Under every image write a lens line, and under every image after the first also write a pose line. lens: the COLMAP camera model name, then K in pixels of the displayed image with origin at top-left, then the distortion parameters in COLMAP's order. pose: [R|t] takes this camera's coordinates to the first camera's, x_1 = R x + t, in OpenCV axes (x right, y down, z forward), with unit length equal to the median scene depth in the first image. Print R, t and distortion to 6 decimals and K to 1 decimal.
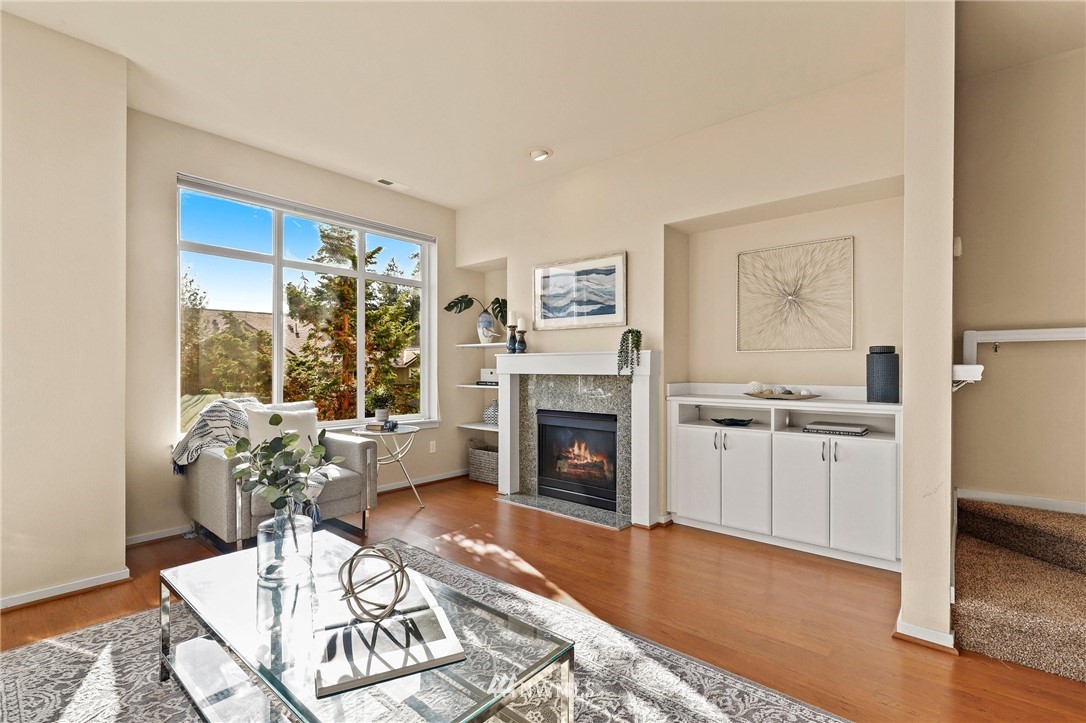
lens RADIAL K [[497.6, 0, 543.7], [0, 497.6, 366.4], [0, 0, 1]] dist [0.003938, 0.001662]
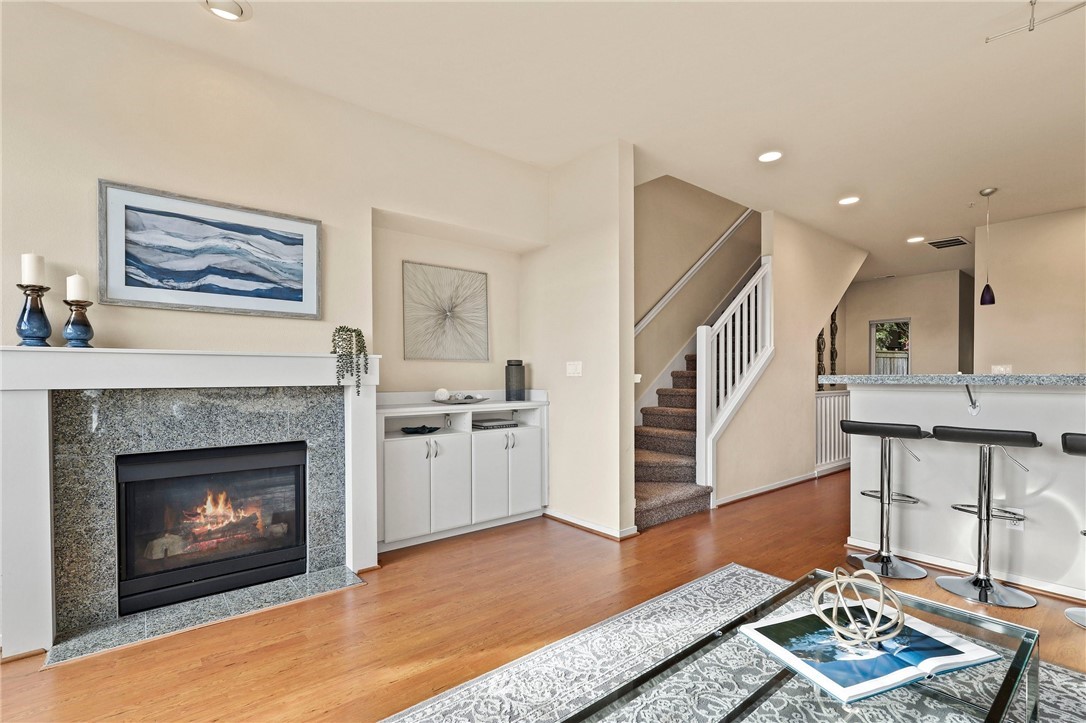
lens RADIAL K [[497.6, 0, 548.6], [0, 497.6, 377.7], [0, 0, 1]] dist [0.003938, 0.001662]
pose [[0.174008, -0.003953, 0.984736, -0.509166], [-0.000432, 0.999992, 0.004090, 0.001928], [-0.984744, -0.001137, 0.174005, 0.519681]]
